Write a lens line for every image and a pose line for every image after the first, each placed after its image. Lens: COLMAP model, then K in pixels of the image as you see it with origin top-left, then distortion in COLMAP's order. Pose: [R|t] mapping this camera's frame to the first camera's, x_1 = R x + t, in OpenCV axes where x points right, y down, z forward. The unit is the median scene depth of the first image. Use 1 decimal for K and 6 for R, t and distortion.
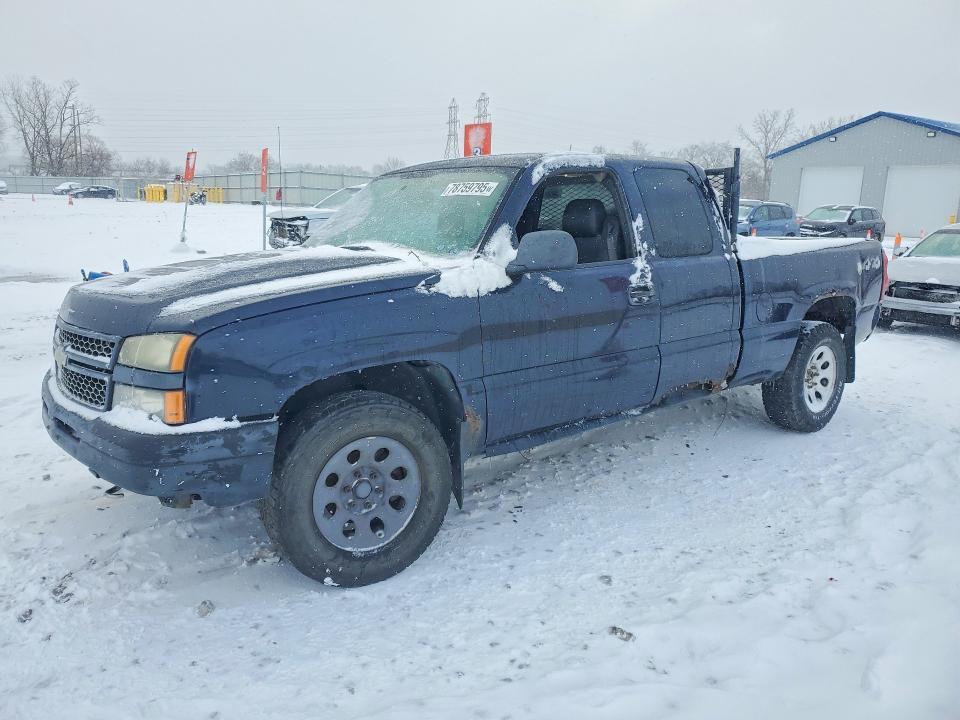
lens RADIAL K [[743.9, 0, 471.3], [0, 743.9, 363.8], [0, 0, 1]] dist [0.025665, -0.021029]
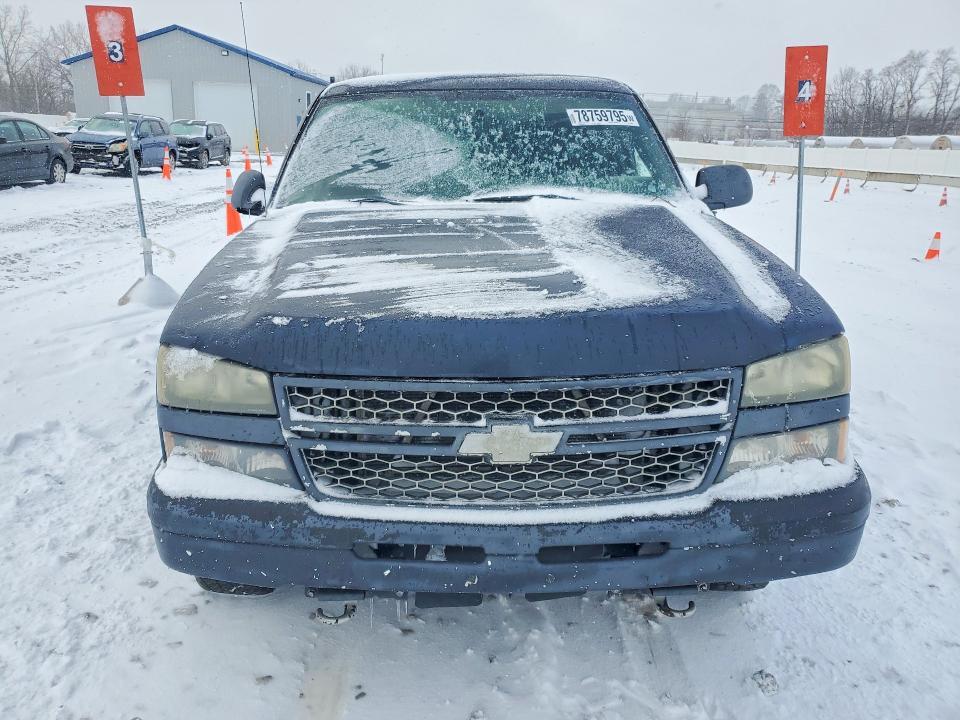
lens RADIAL K [[743.9, 0, 471.7], [0, 743.9, 357.1], [0, 0, 1]] dist [0.025665, -0.021029]
pose [[0.603512, -0.227524, 0.764202, -0.403186], [0.147927, 0.973735, 0.173086, -0.069538], [-0.783512, 0.008586, 0.621318, 0.289198]]
